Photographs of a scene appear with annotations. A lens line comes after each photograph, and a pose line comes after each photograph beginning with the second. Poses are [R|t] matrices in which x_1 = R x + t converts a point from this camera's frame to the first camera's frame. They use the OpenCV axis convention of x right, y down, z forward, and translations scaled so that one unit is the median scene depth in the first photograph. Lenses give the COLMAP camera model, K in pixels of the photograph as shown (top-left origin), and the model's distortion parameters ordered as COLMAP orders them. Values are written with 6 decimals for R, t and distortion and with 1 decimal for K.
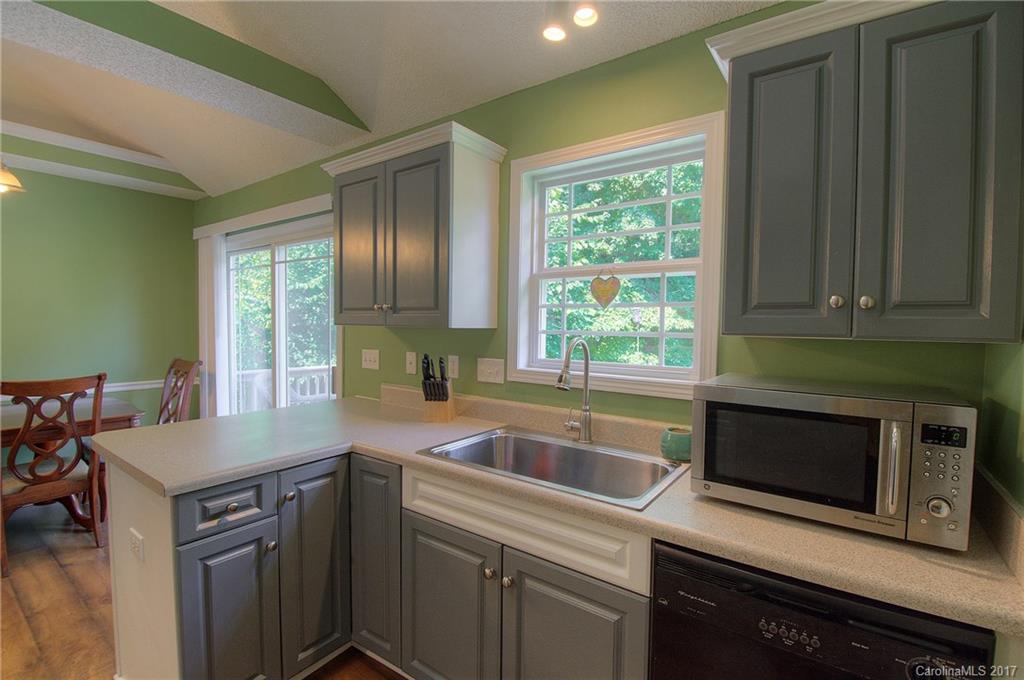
lens RADIAL K [[453.8, 0, 515.5], [0, 453.8, 342.8], [0, 0, 1]] dist [0.014401, -0.020072]
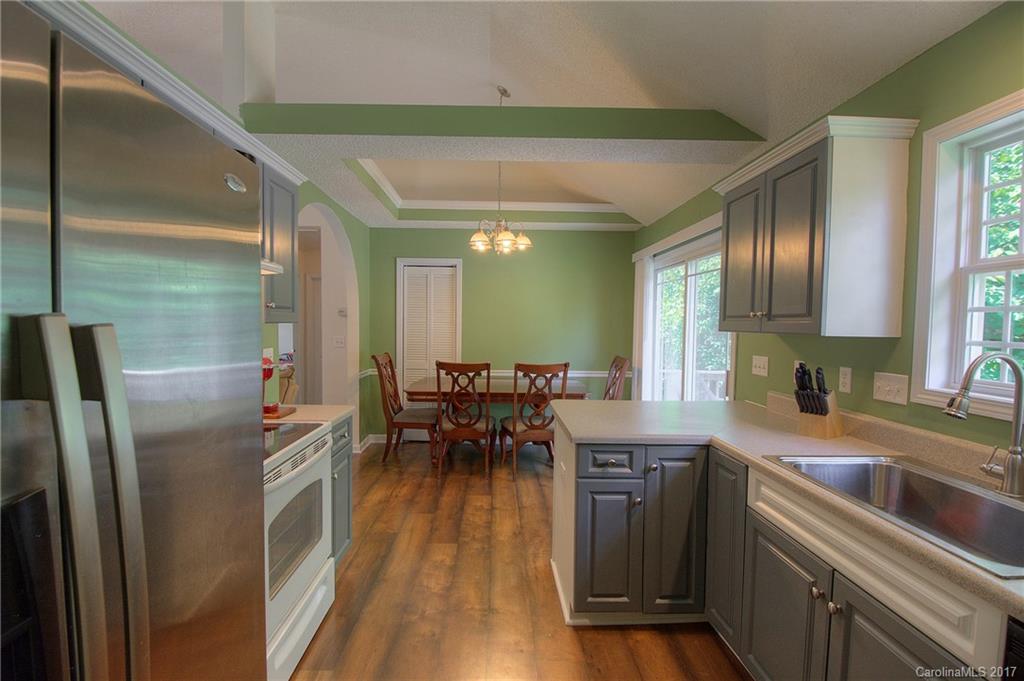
lens RADIAL K [[453.8, 0, 515.5], [0, 453.8, 343.3], [0, 0, 1]] dist [0.014401, -0.020072]
pose [[0.618110, 0.029884, -0.785523, 0.185234], [-0.038551, 0.999227, 0.007679, -0.000509], [0.785146, 0.025537, 0.618785, -0.065263]]
